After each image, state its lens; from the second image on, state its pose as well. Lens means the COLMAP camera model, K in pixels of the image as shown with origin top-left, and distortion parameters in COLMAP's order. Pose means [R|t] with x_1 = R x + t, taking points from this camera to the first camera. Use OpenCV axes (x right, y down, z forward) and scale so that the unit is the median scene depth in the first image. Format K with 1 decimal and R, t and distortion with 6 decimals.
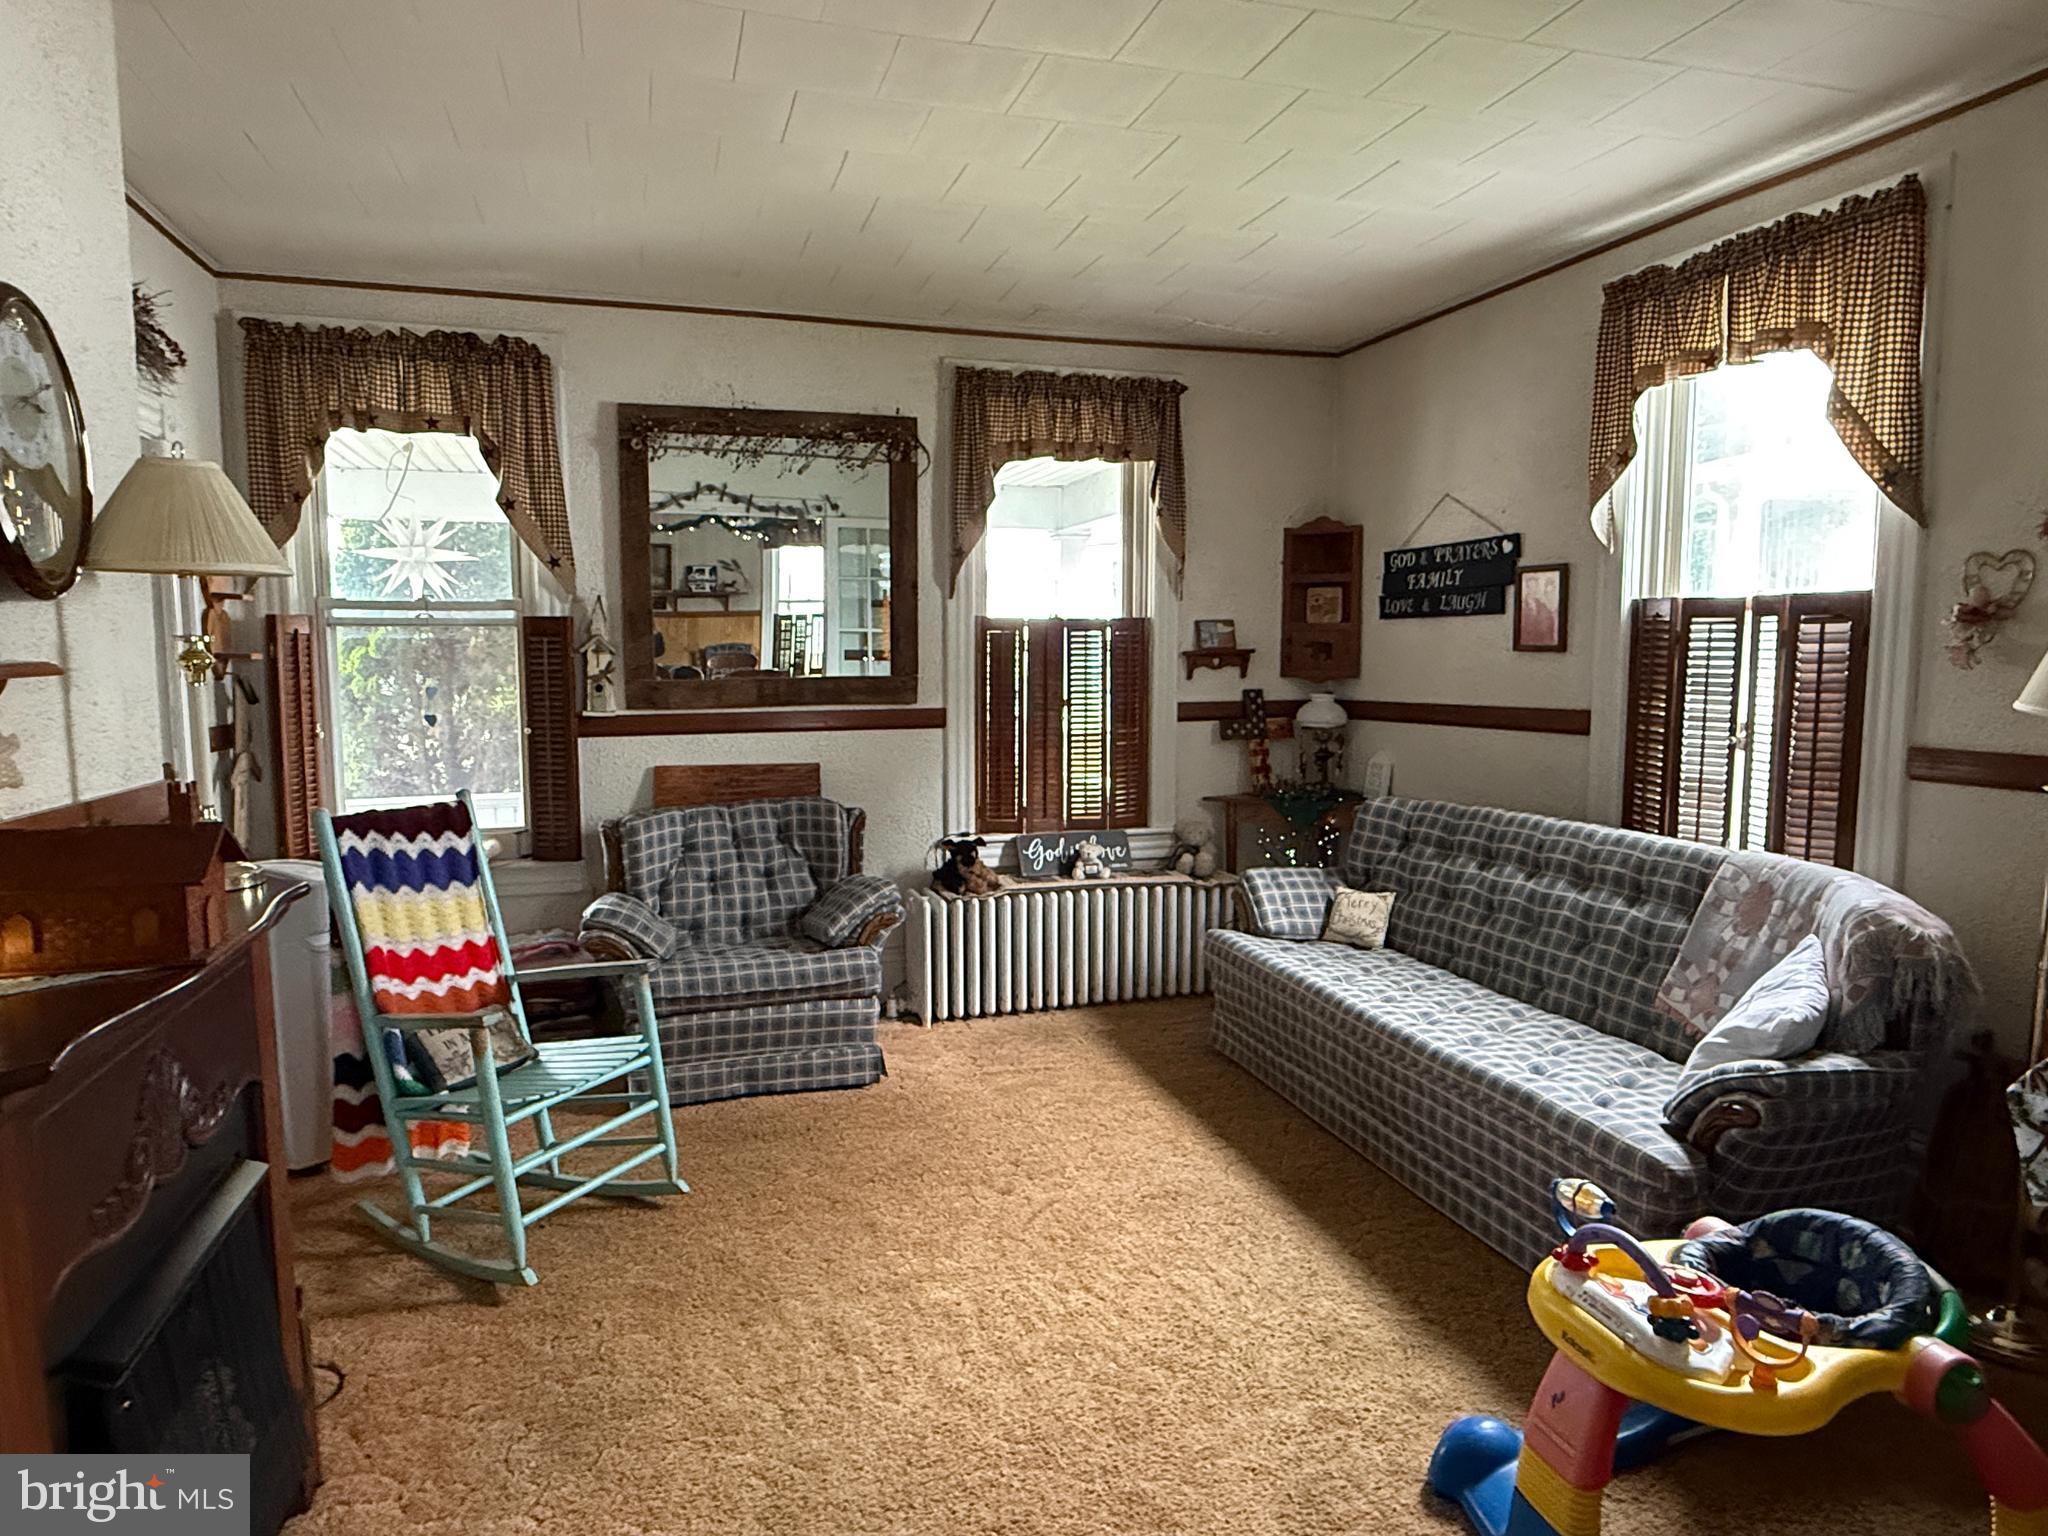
lens RADIAL K [[1228.8, 0, 1024.0], [0, 1228.8, 768.0], [0, 0, 1]] dist [-0.001487, 0.000452]
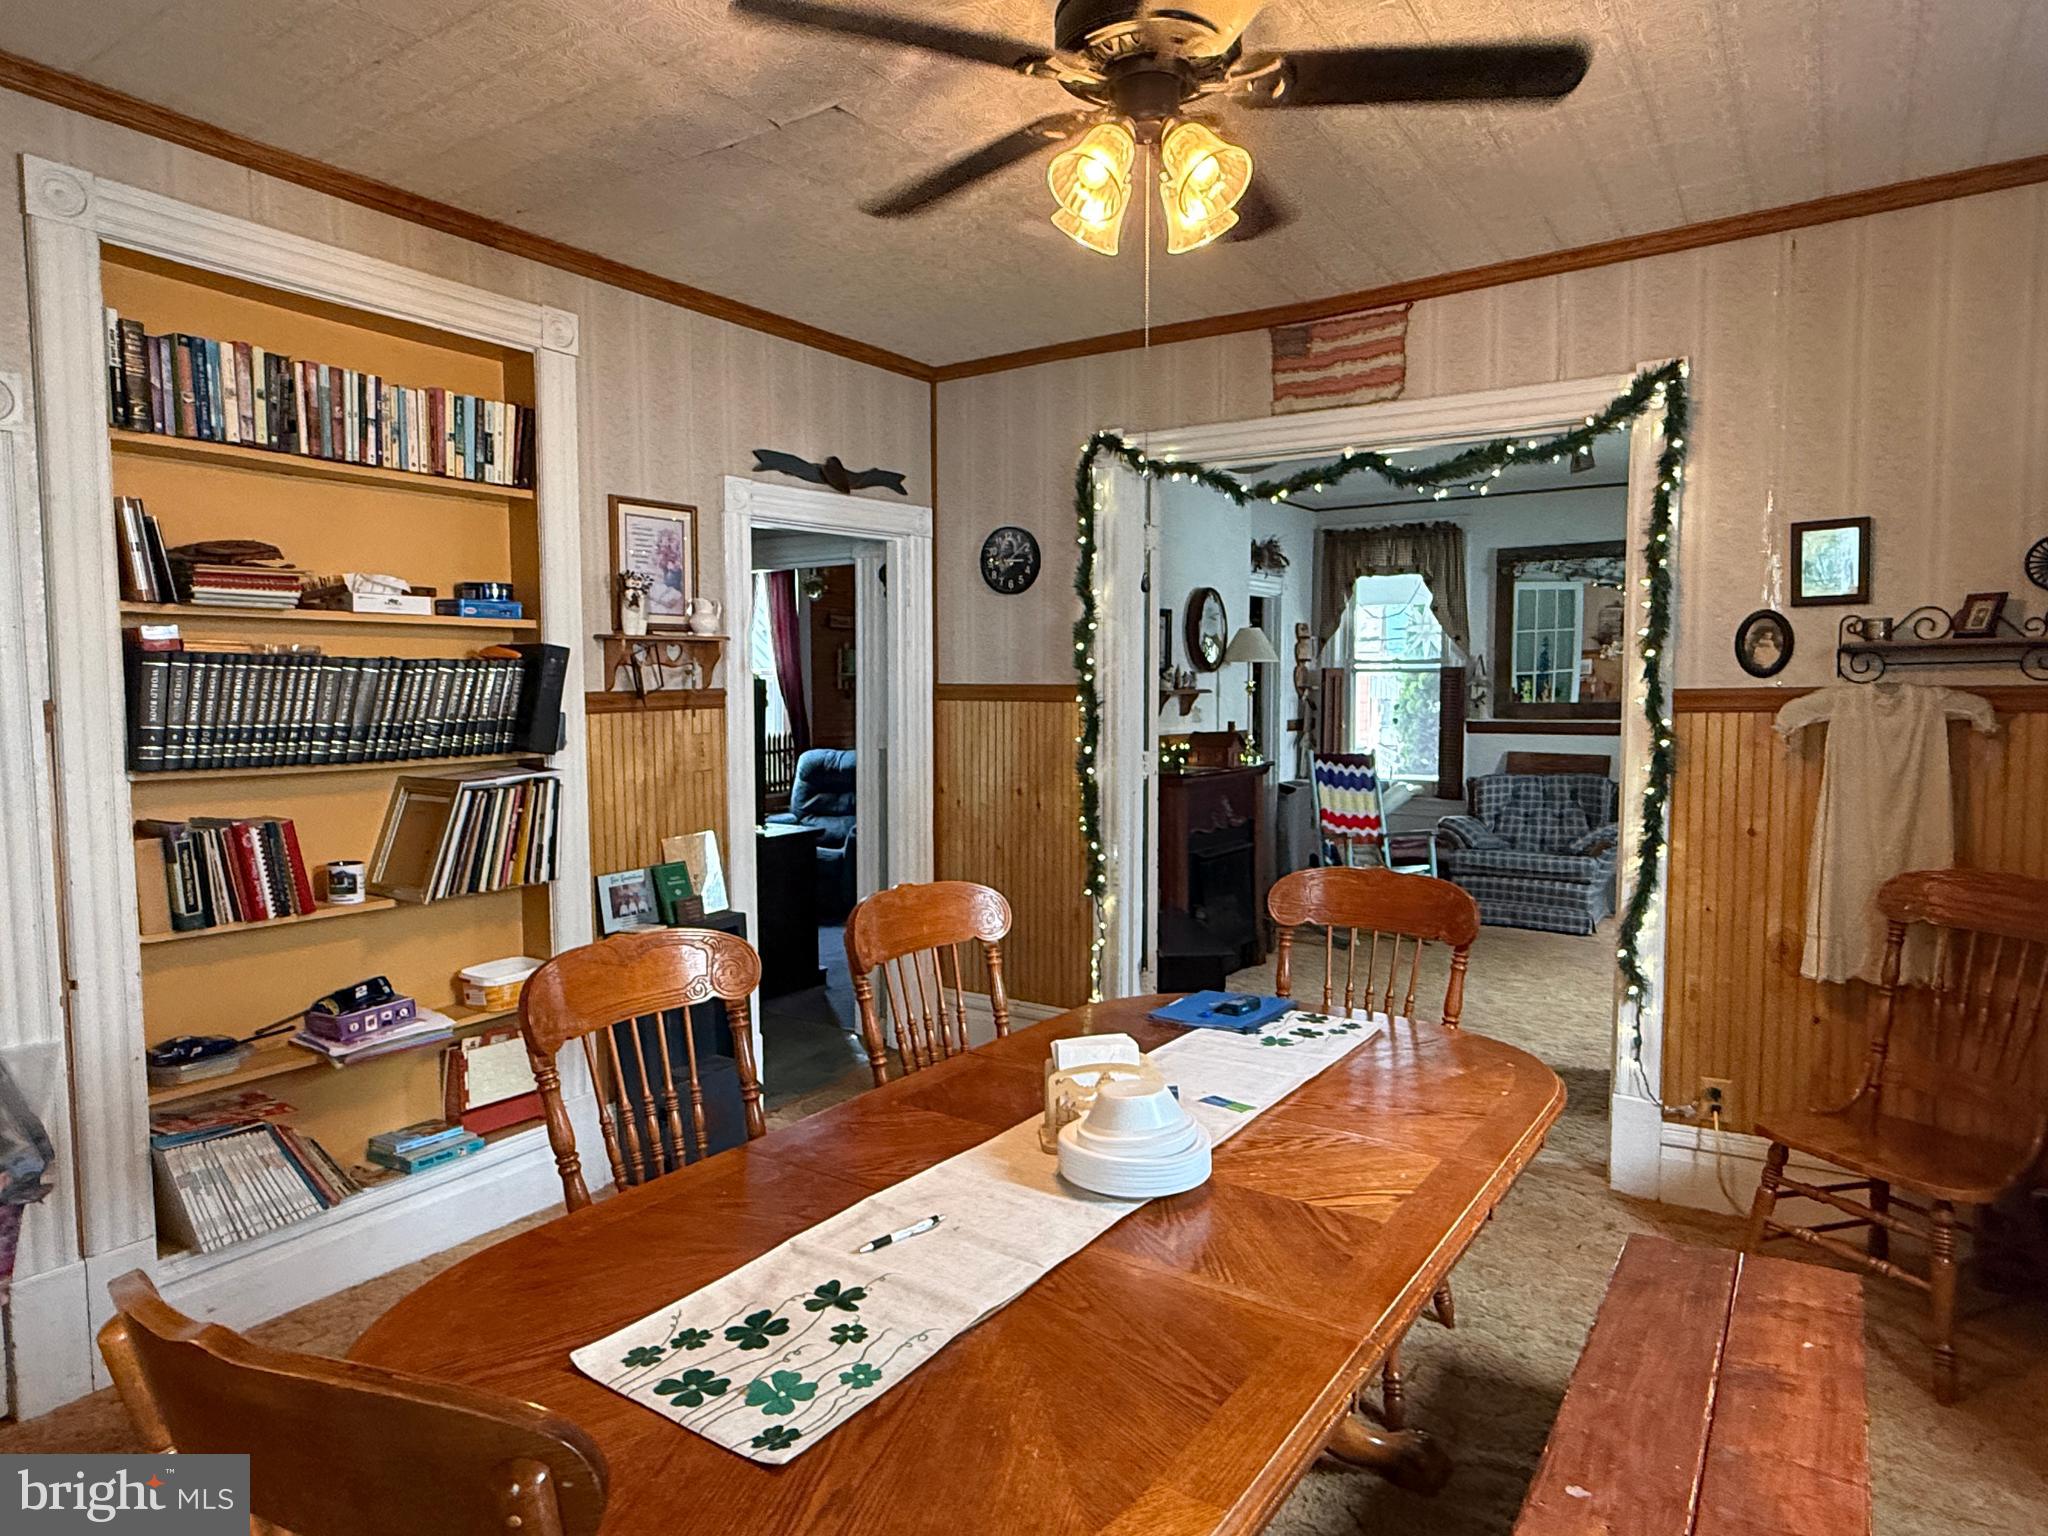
lens RADIAL K [[1234.4, 0, 1024.0], [0, 1234.4, 768.0], [0, 0, 1]] dist [-0.000028, 0.000086]
pose [[0.624405, 0.056240, -0.779074, 0.670197], [-0.075270, 0.997095, 0.011651, 0.056183], [0.777466, 0.051366, 0.626824, -0.666533]]
